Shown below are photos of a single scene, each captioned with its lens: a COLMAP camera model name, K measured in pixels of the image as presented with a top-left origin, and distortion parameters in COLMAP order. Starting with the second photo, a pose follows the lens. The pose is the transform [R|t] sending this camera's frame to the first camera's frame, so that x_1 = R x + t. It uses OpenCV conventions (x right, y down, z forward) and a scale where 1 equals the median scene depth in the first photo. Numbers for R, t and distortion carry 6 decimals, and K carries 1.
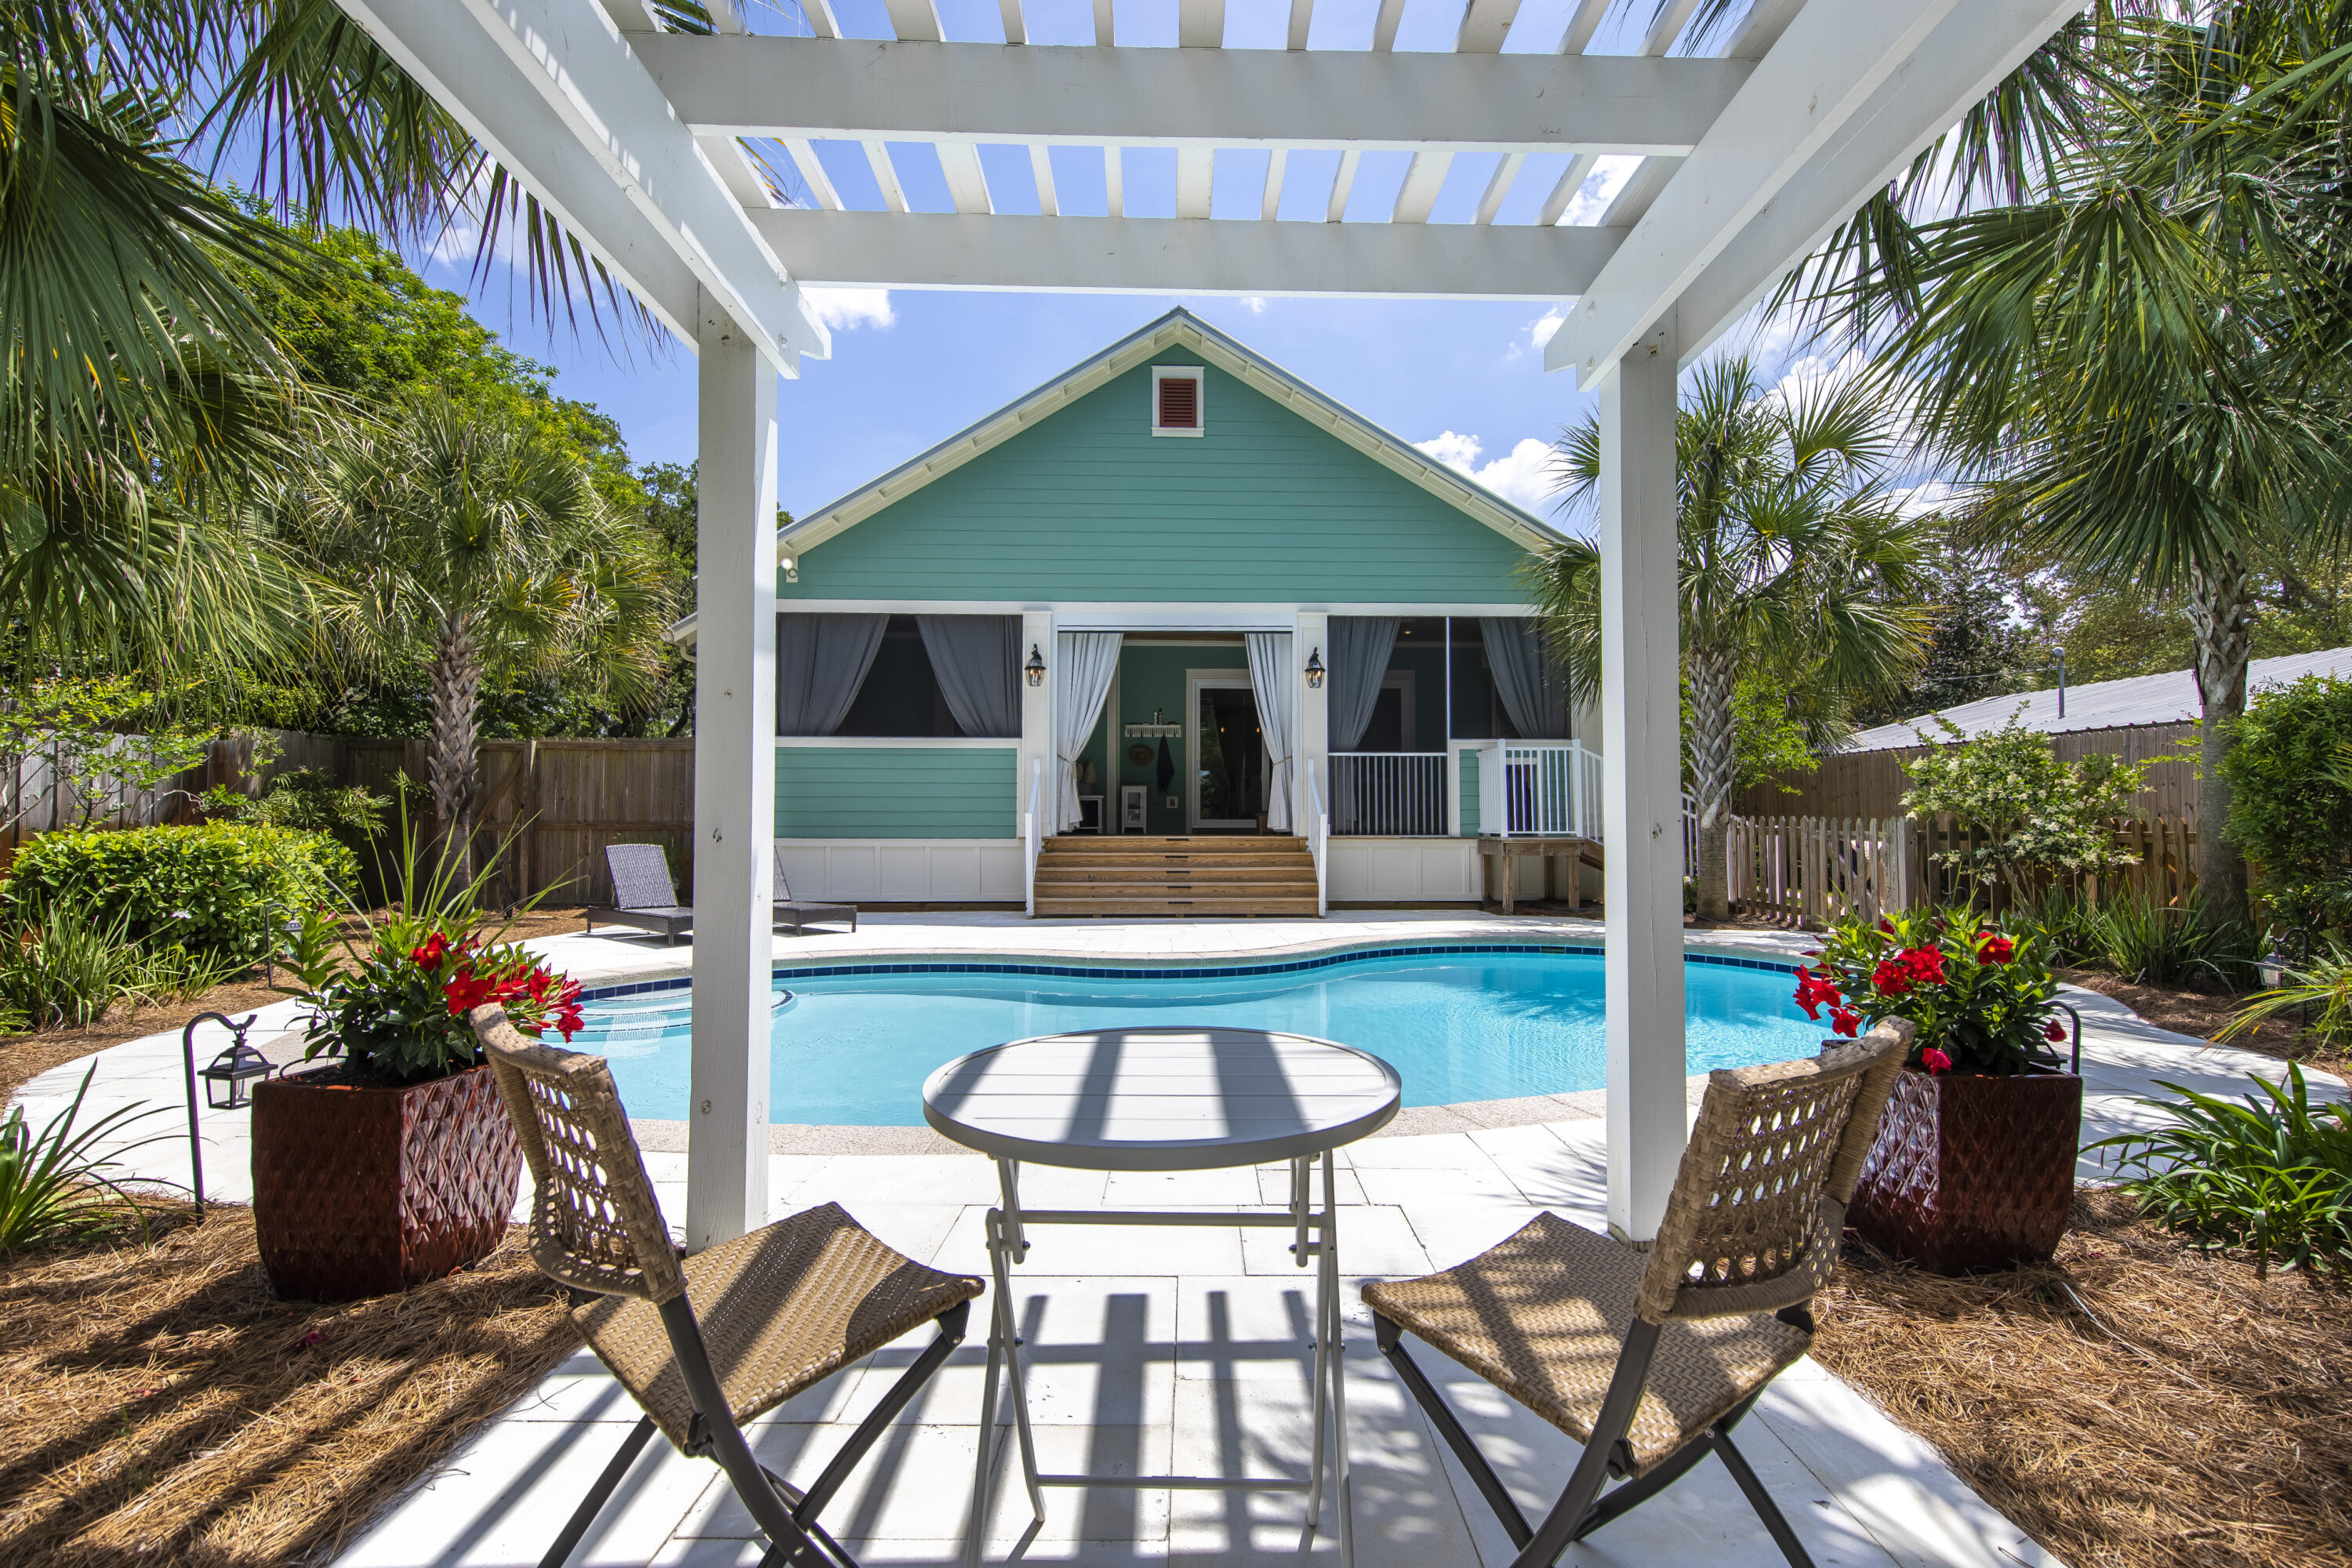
lens RADIAL K [[1043.8, 0, 1182.5], [0, 1043.8, 790.1], [0, 0, 1]] dist [0.002155, -0.000141]
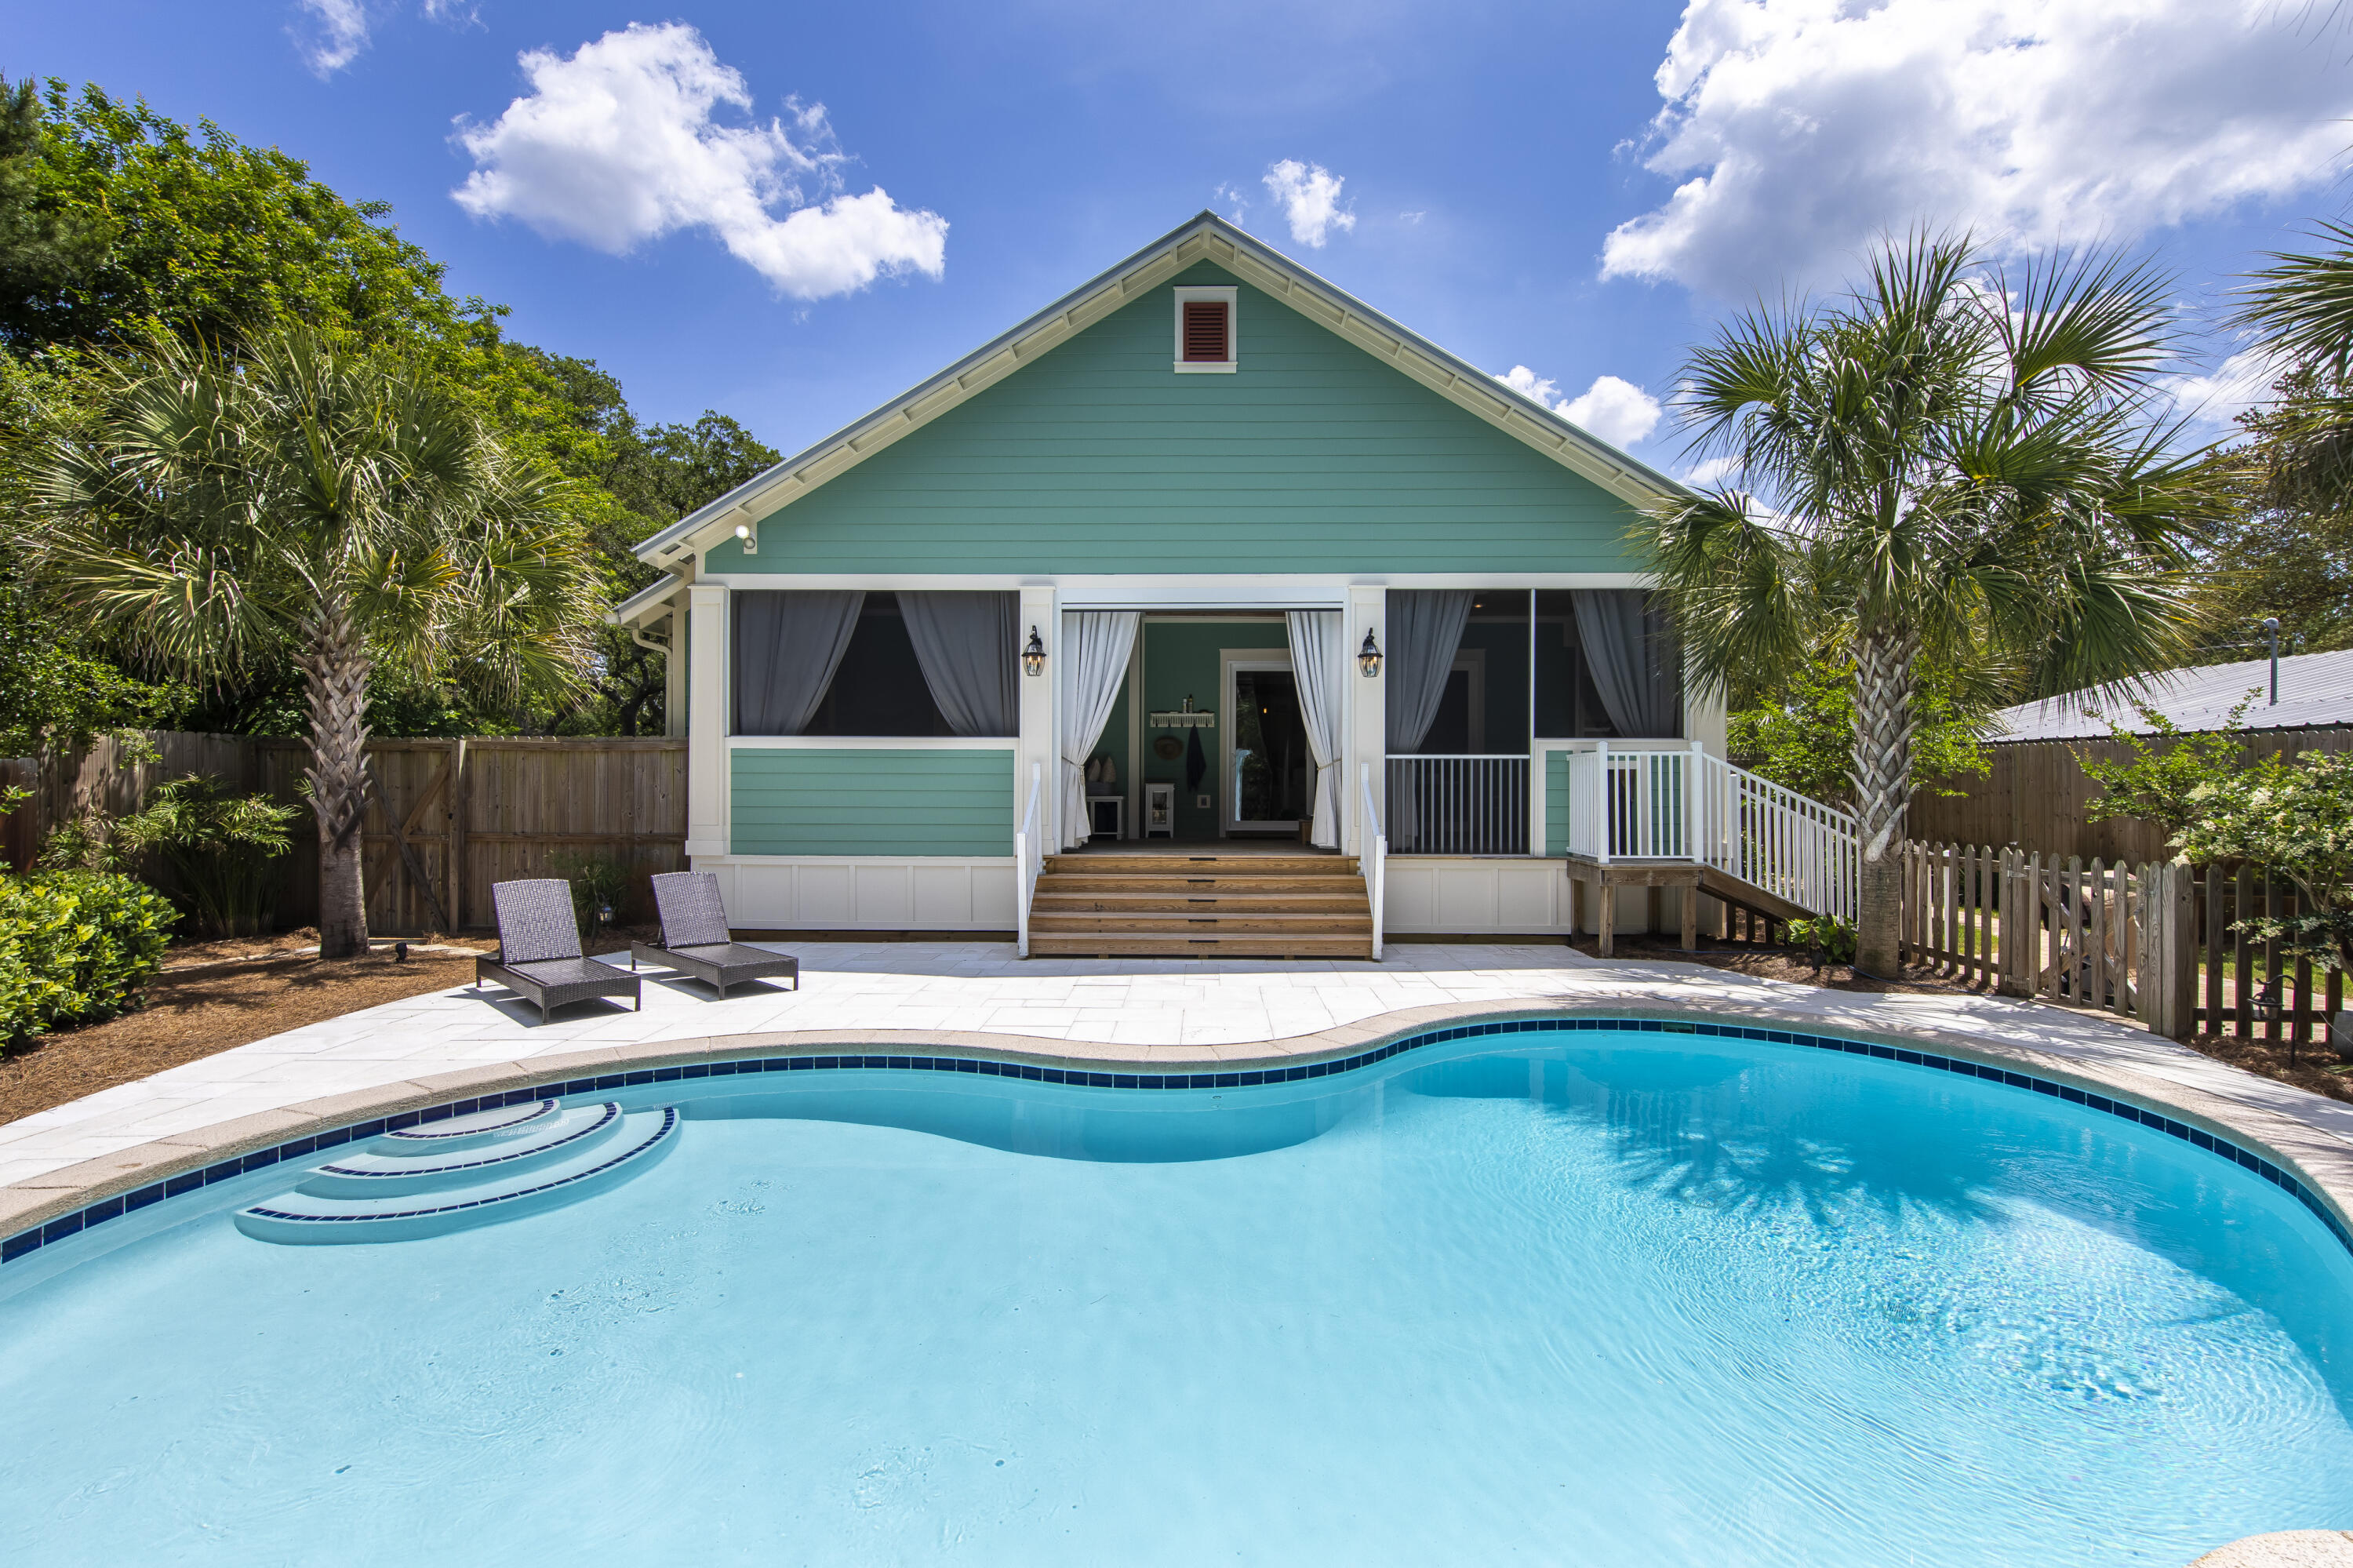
lens RADIAL K [[1044.3, 0, 1183.0], [0, 1044.3, 790.1], [0, 0, 1]] dist [0.002155, -0.000141]
pose [[0.998869, 0.002085, -0.047497, 0.018309], [-0.000518, 0.999456, 0.032981, -0.035151], [0.047540, -0.032919, 0.998327, 0.161758]]
